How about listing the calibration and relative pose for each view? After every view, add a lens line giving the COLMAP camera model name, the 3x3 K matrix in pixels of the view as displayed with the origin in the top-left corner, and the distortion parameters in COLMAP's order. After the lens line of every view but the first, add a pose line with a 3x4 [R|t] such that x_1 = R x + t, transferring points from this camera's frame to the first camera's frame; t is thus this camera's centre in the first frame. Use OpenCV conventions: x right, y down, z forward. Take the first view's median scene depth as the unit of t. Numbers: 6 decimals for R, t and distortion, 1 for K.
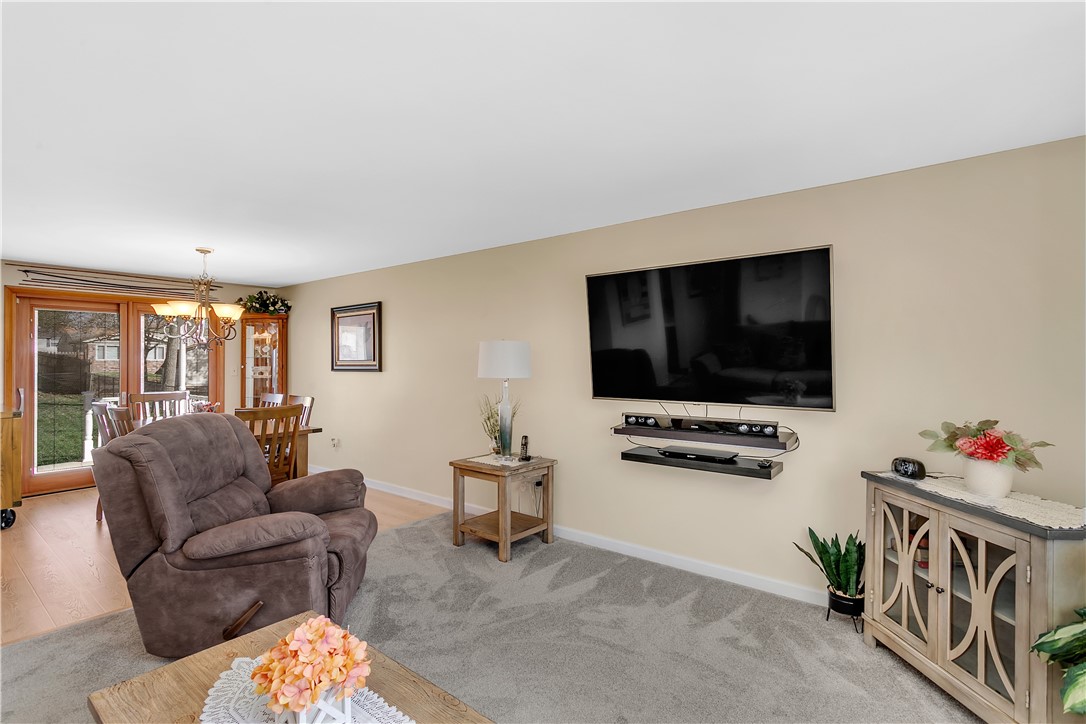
lens RADIAL K [[511.1, 0, 540.8], [0, 511.1, 357.5], [0, 0, 1]] dist [-0.003102, 0.005097]
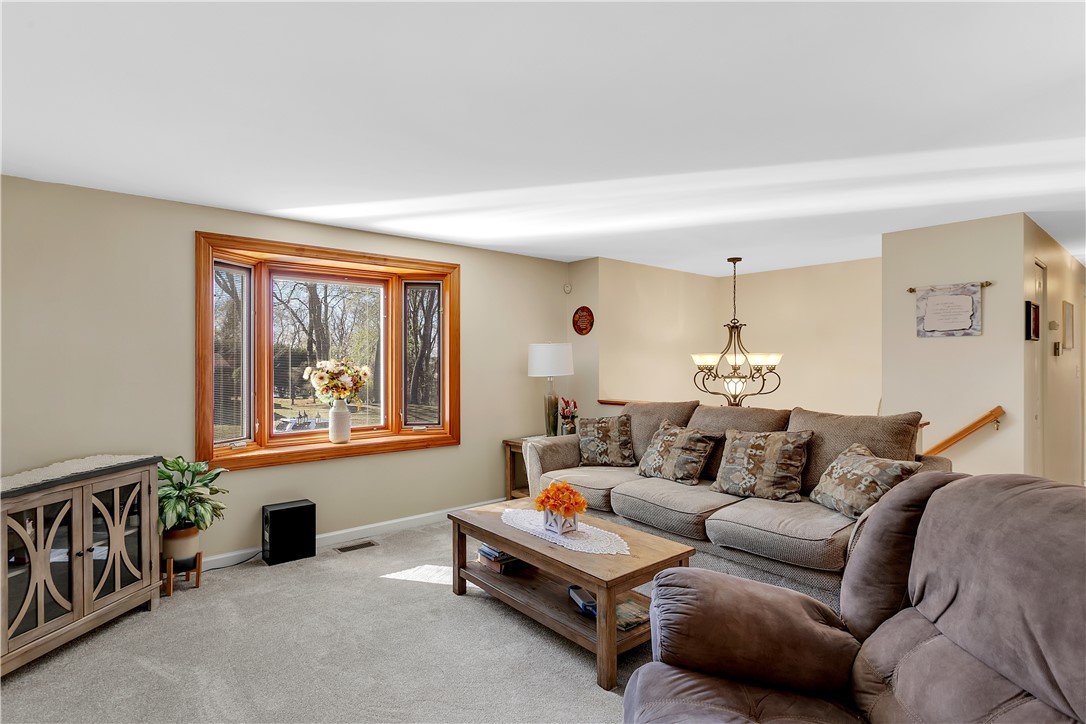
lens RADIAL K [[538.7, 0, 510.8], [0, 538.7, 358.4], [0, 0, 1]] dist [0.000263, 0.000730]
pose [[-0.974316, 0.002412, 0.225173, -0.397639], [-0.000352, 0.999925, -0.012234, 0.017553], [-0.225186, -0.011999, -0.974242, 1.713043]]
